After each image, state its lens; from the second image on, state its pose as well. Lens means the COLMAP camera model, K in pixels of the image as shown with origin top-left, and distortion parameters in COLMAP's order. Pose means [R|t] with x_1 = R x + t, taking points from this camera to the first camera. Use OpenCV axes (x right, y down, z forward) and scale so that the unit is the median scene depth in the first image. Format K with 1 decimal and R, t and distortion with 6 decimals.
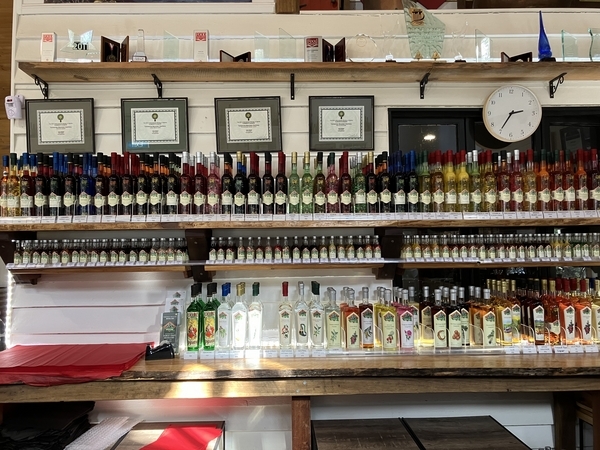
lens RADIAL K [[505.2, 0, 301.2], [0, 505.2, 235.4], [0, 0, 1]] dist [0.090268, -0.177514]
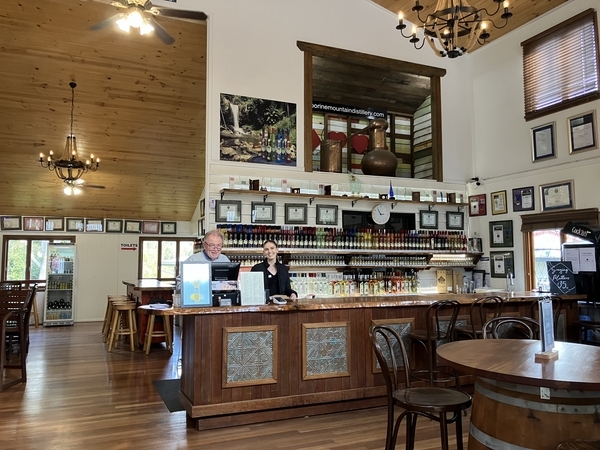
lens RADIAL K [[505.2, 0, 301.2], [0, 505.2, 235.4], [0, 0, 1]] dist [0.090268, -0.177514]
pose [[0.921645, 0.034595, 0.386488, -1.201415], [-0.028705, 0.999367, -0.021004, -0.054178], [-0.386970, 0.008264, 0.922055, -1.588576]]
